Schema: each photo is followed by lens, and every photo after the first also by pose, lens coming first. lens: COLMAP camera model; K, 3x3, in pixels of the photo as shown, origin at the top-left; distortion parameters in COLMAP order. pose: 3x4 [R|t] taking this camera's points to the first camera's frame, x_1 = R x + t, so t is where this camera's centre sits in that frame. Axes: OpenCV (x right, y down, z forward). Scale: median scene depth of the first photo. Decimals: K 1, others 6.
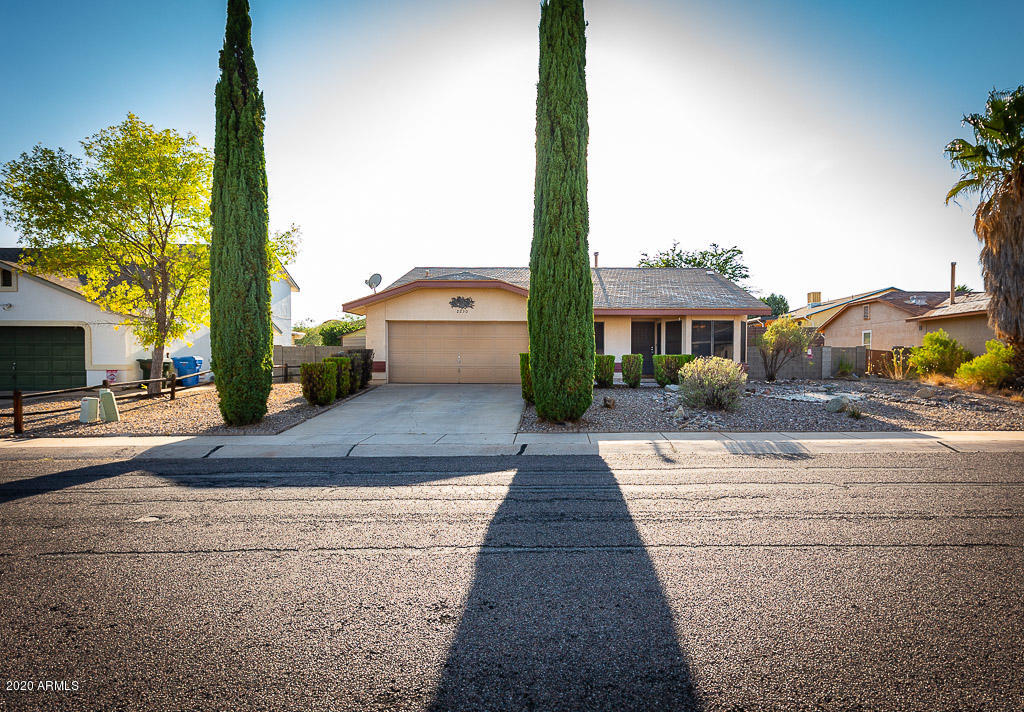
lens RADIAL K [[582.7, 0, 550.0], [0, 582.7, 372.9], [0, 0, 1]] dist [-0.000207, 0.001209]
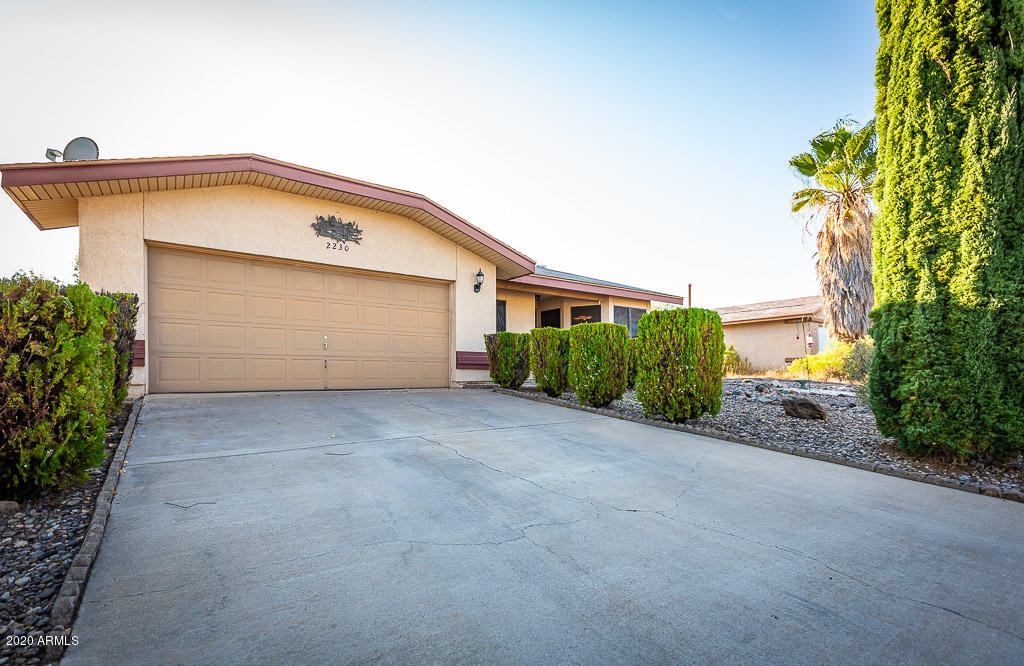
lens RADIAL K [[465.5, 0, 505.9], [0, 465.5, 367.5], [0, 0, 1]] dist [0.002868, 0.000427]
pose [[0.809377, 0.002771, 0.587283, -0.272753], [0.020281, 0.999261, -0.032666, 0.015635], [-0.586939, 0.038350, 0.808722, 0.598364]]
